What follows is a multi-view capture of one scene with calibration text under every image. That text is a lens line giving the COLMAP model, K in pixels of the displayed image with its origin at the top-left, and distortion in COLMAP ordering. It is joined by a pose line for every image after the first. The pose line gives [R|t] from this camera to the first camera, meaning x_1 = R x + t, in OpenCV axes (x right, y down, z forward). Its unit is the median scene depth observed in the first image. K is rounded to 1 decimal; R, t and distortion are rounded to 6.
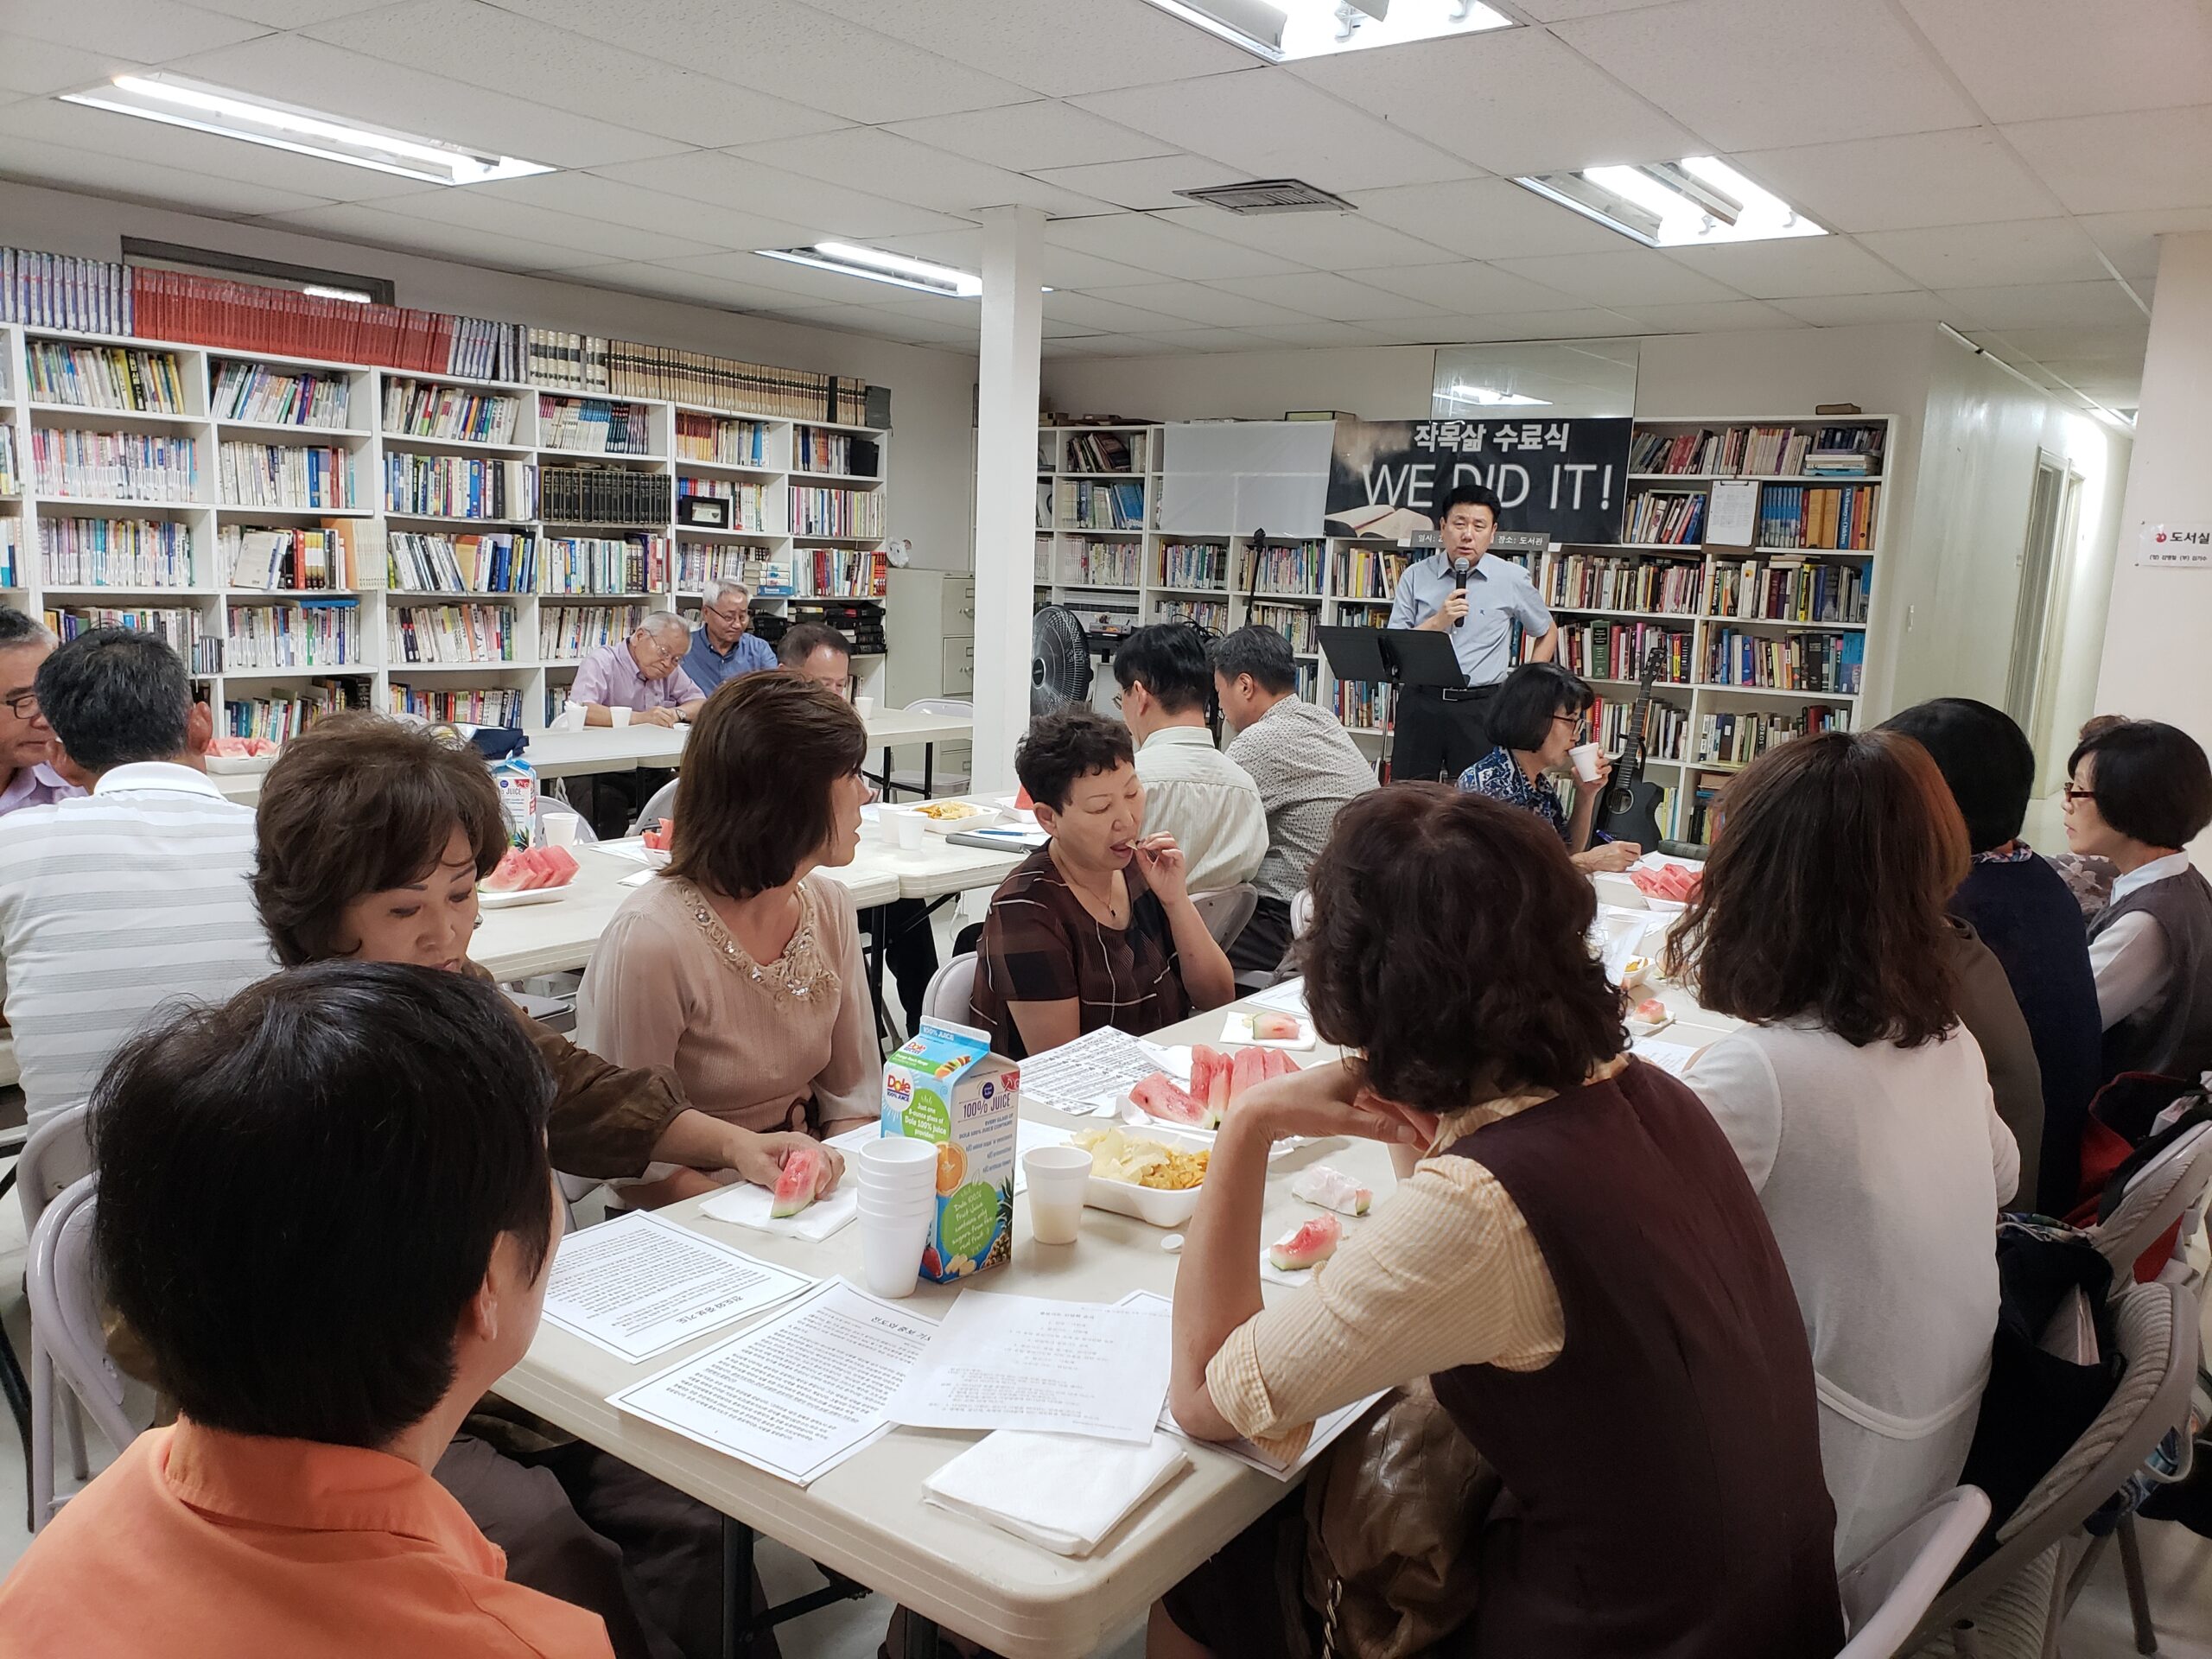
lens RADIAL K [[1741.4, 0, 1108.8], [0, 1741.4, 831.7], [0, 0, 1]] dist [0.026850, -0.018278]
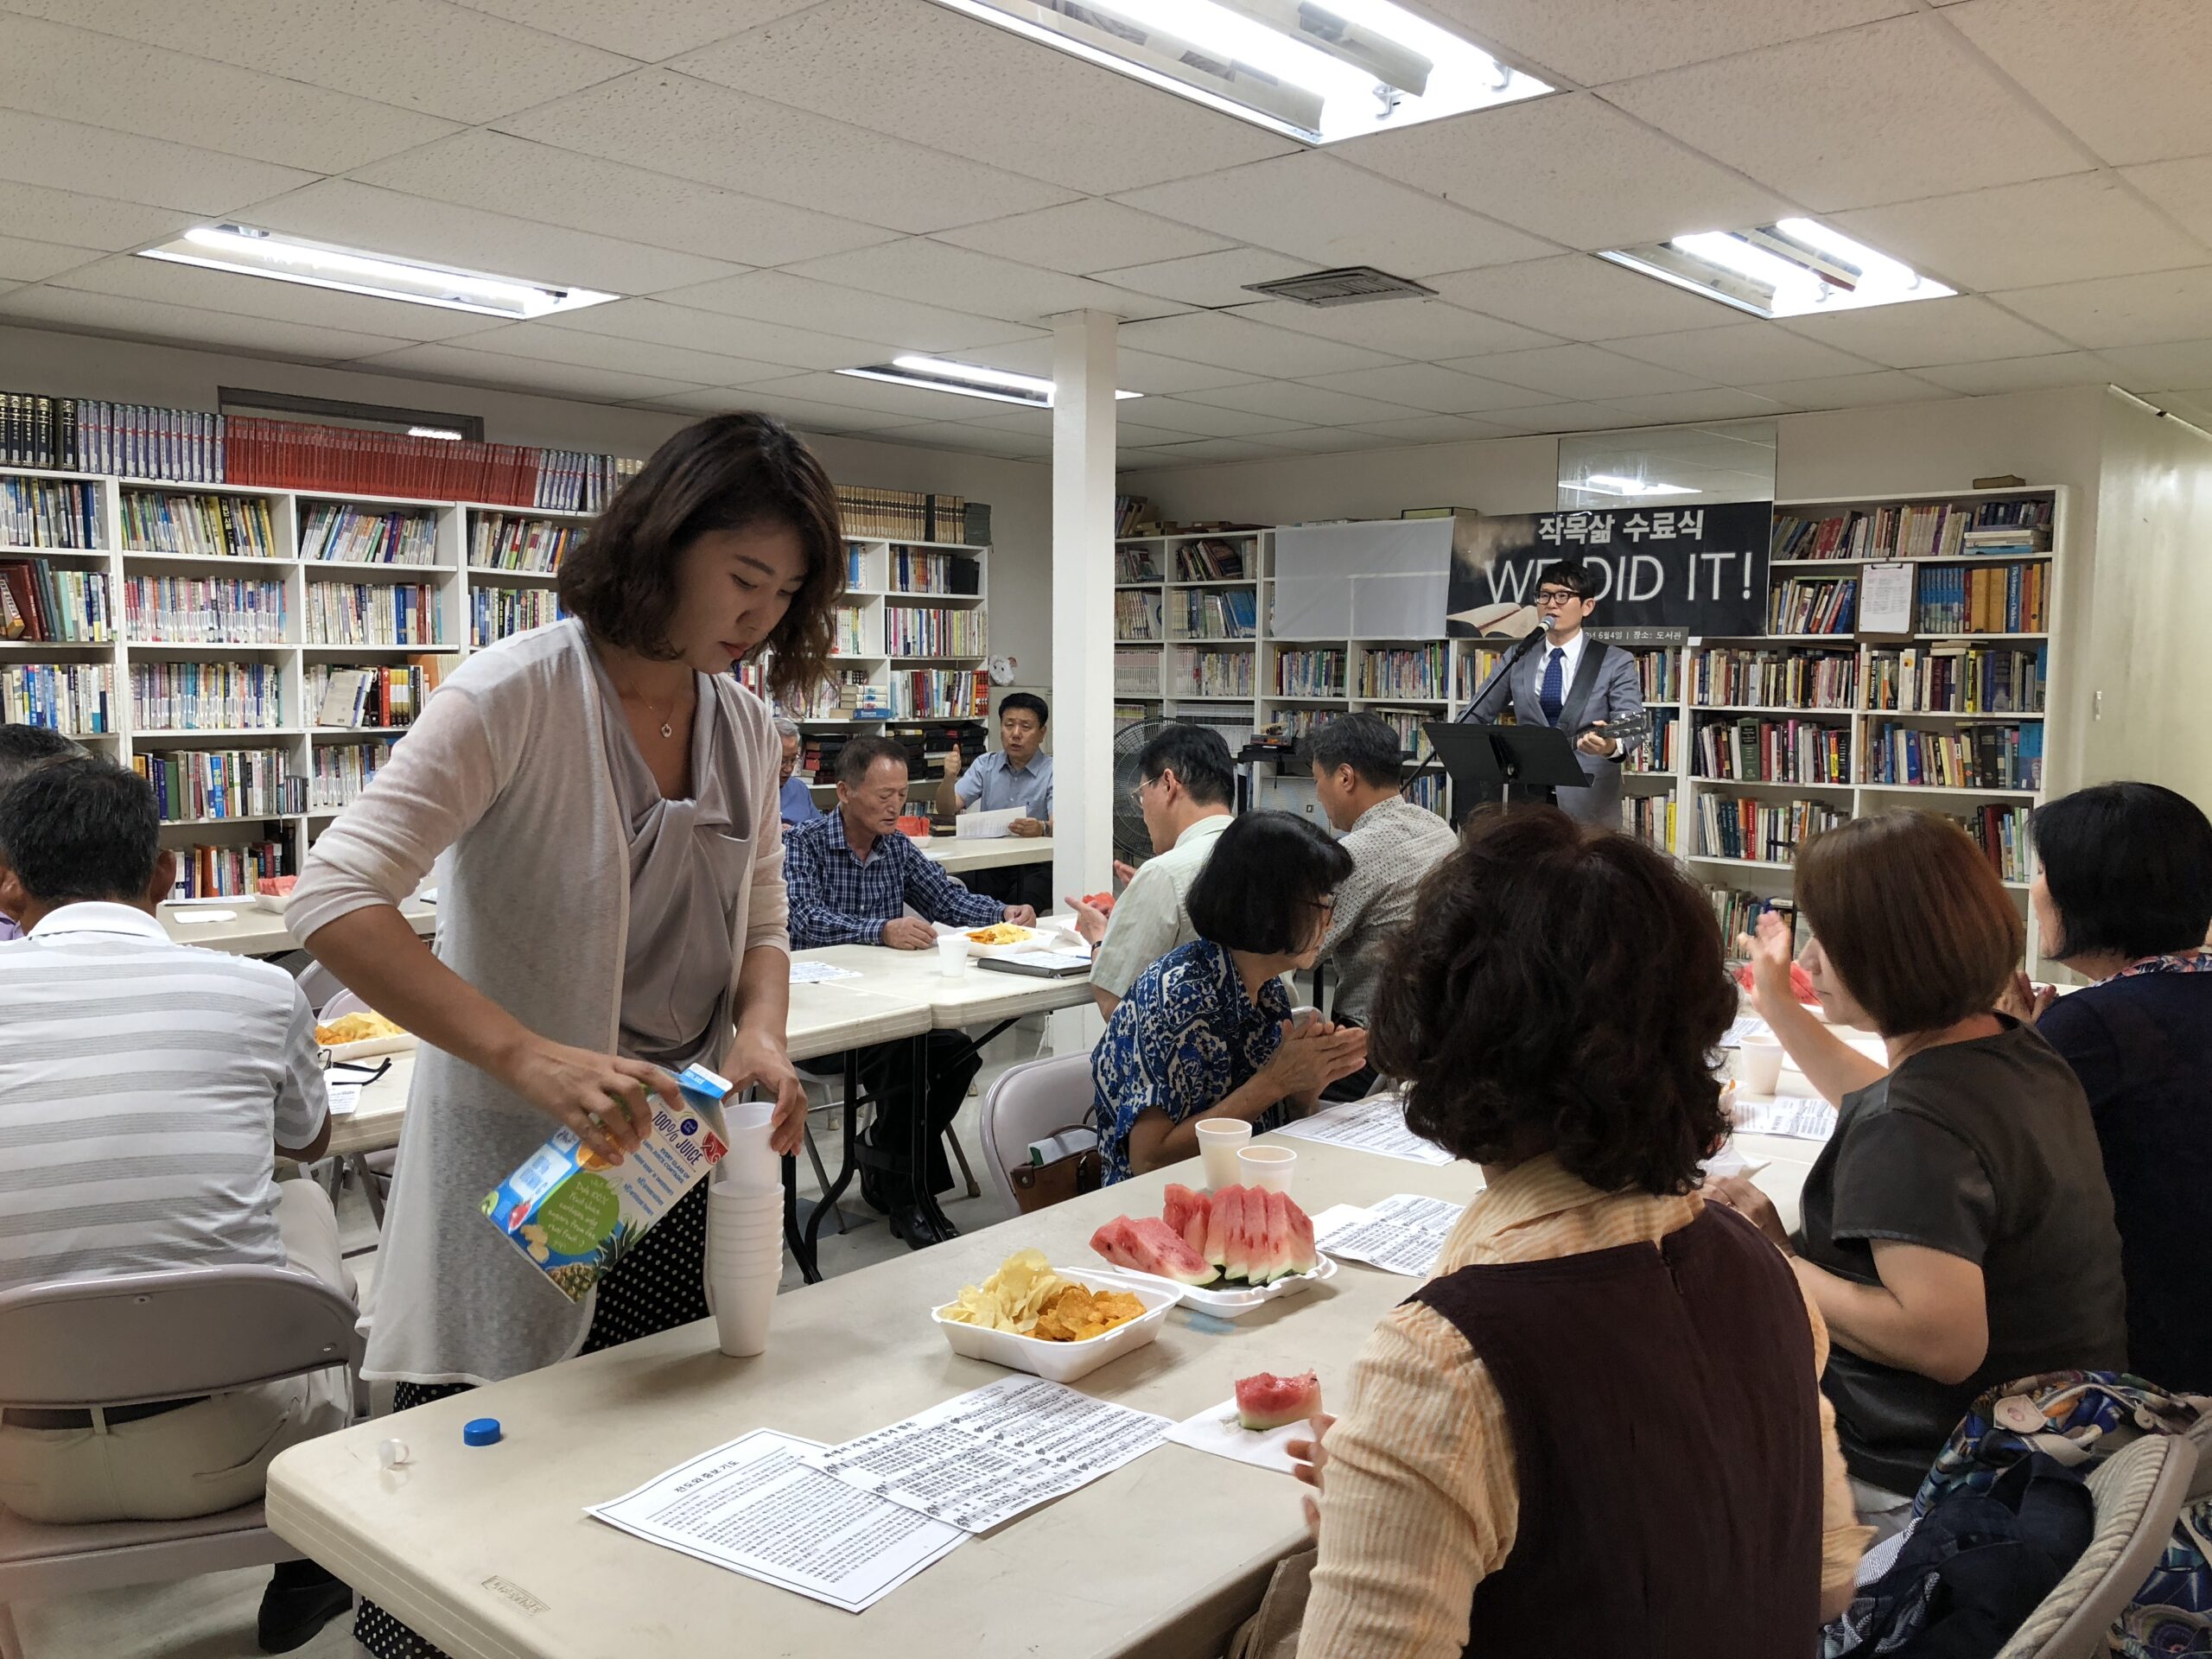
lens RADIAL K [[1825.4, 0, 1101.2], [0, 1825.4, 829.5], [0, 0, 1]] dist [0.026599, -0.032789]
pose [[0.995401, -0.024817, -0.092524, 0.030558], [0.018152, 0.997226, -0.072190, 0.001654], [0.094058, 0.070179, 0.993090, 0.010234]]
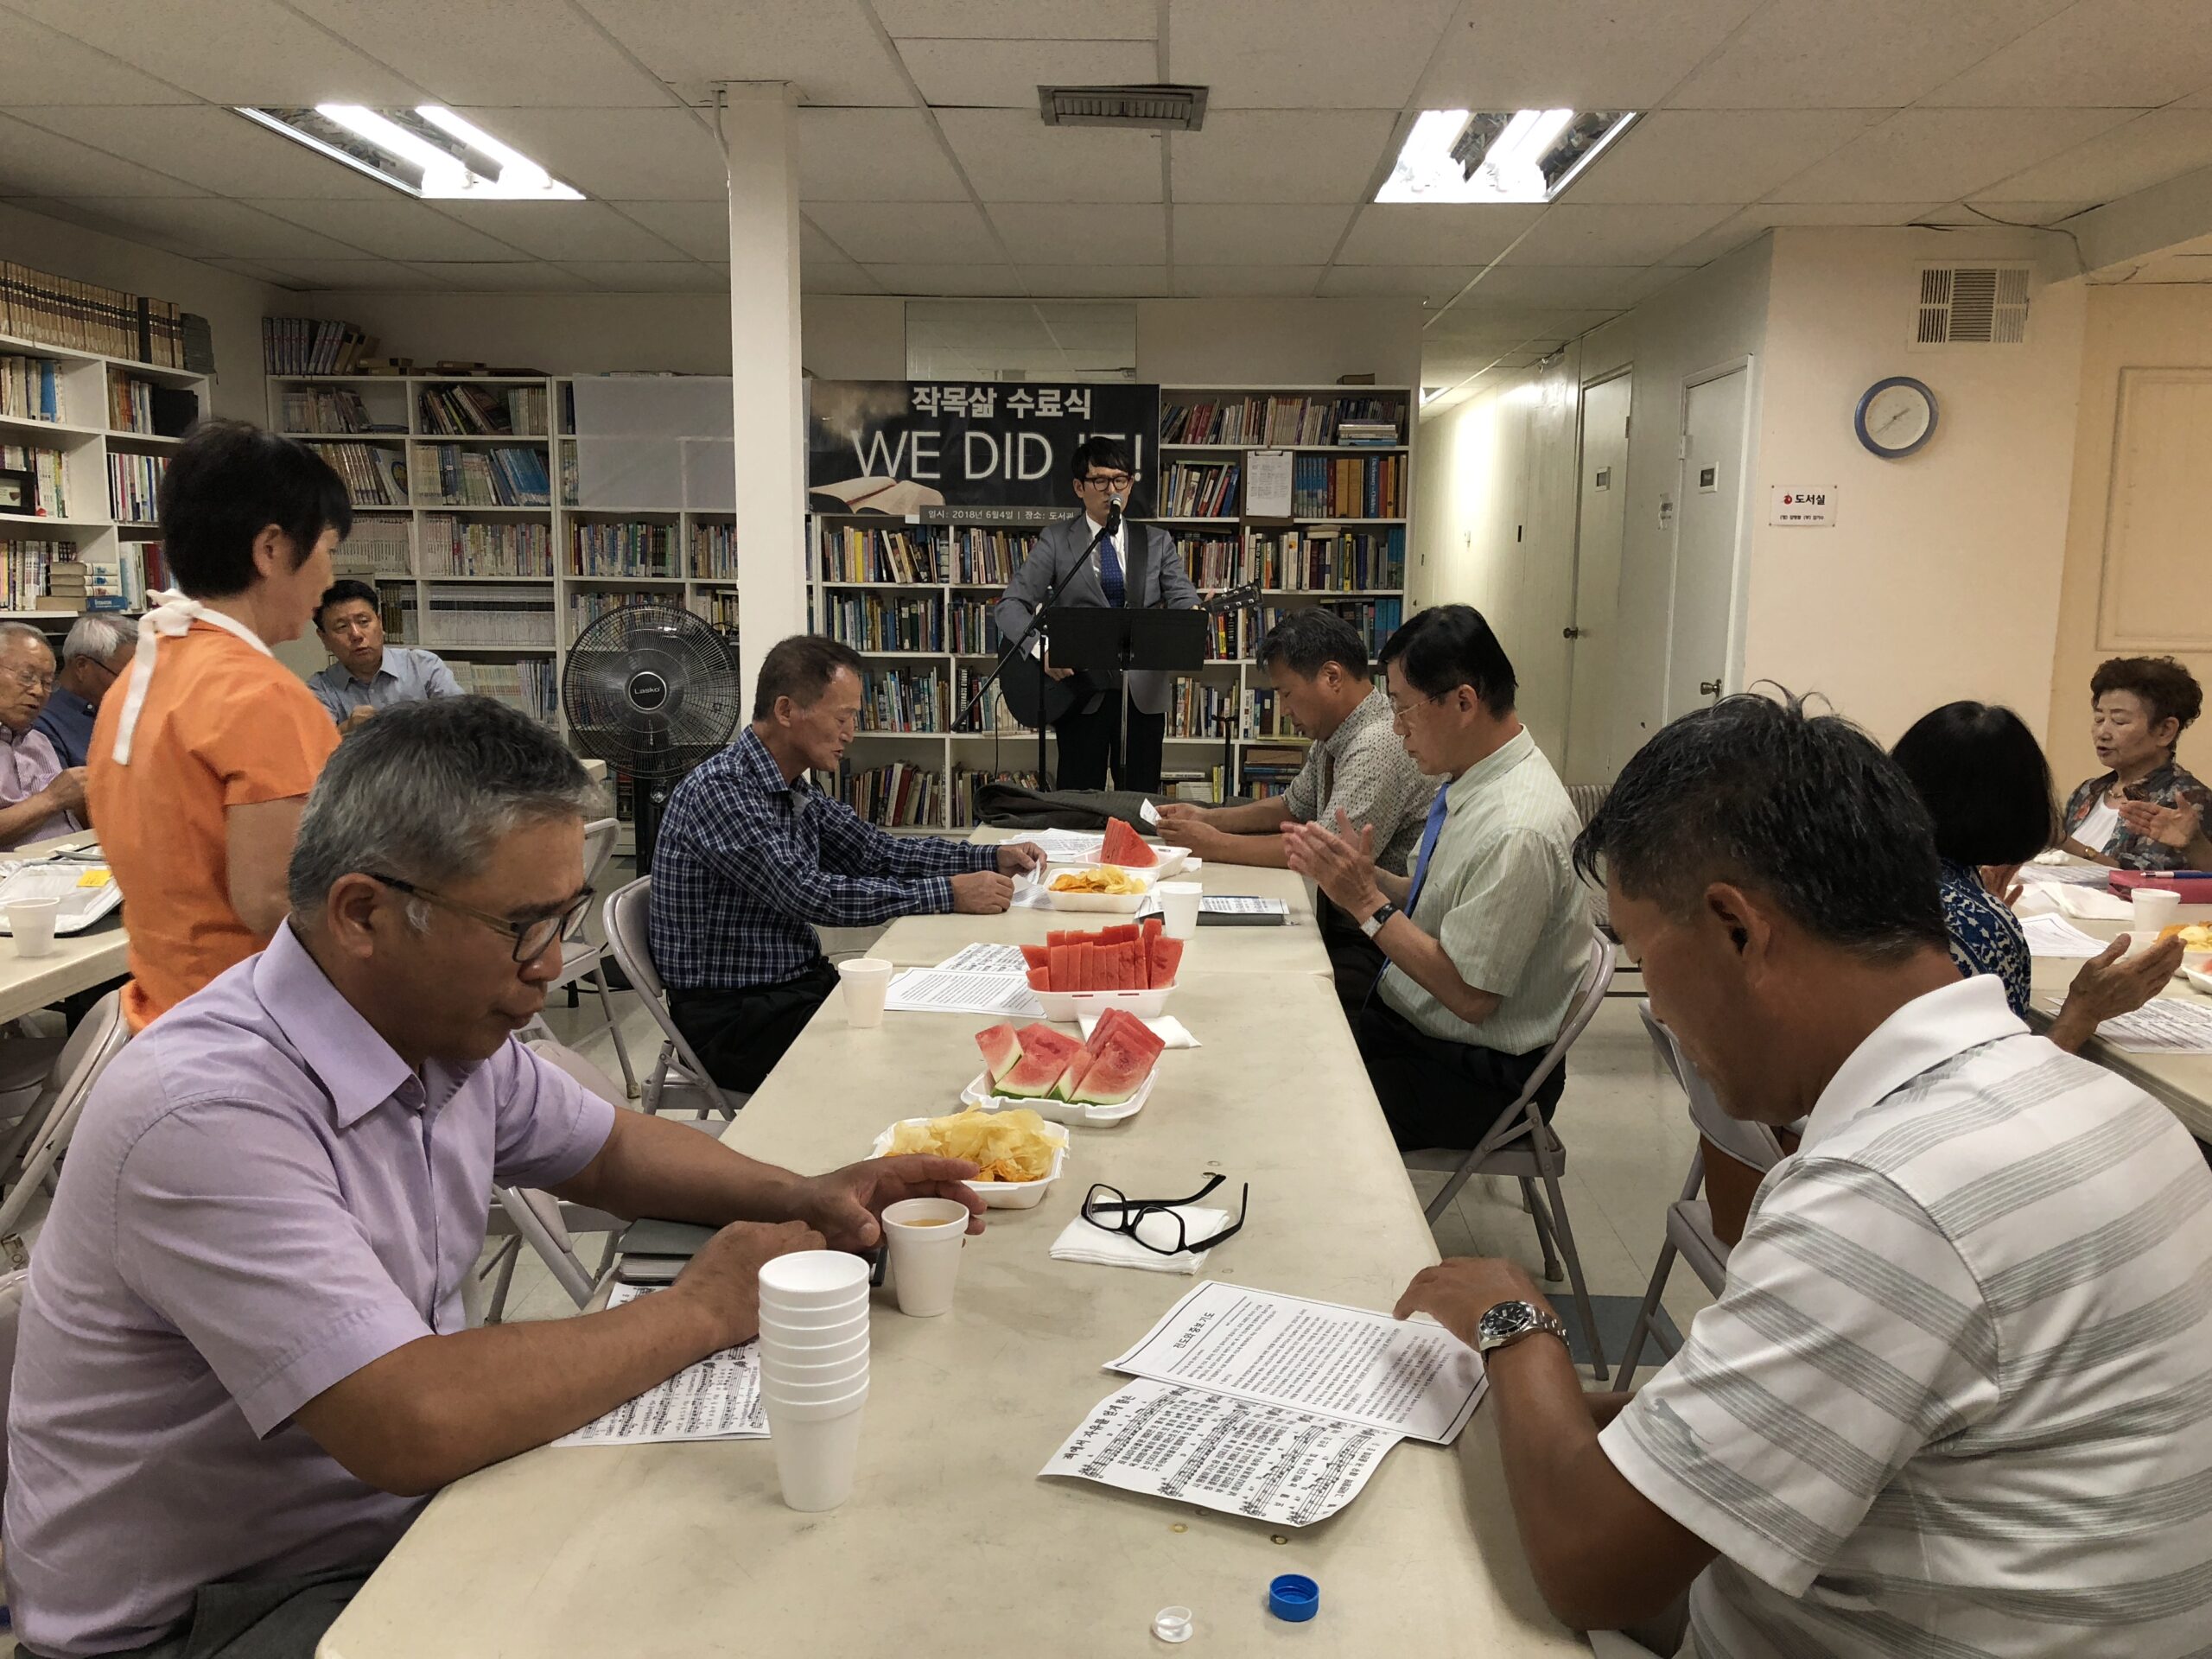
lens RADIAL K [[1825.4, 0, 1123.1], [0, 1825.4, 837.4], [0, 0, 1]] dist [0.026599, -0.032789]
pose [[0.833804, -0.111635, 0.540655, -0.287956], [0.106111, 0.993488, 0.041491, -0.035808], [-0.541767, 0.022774, 0.840220, 0.184455]]
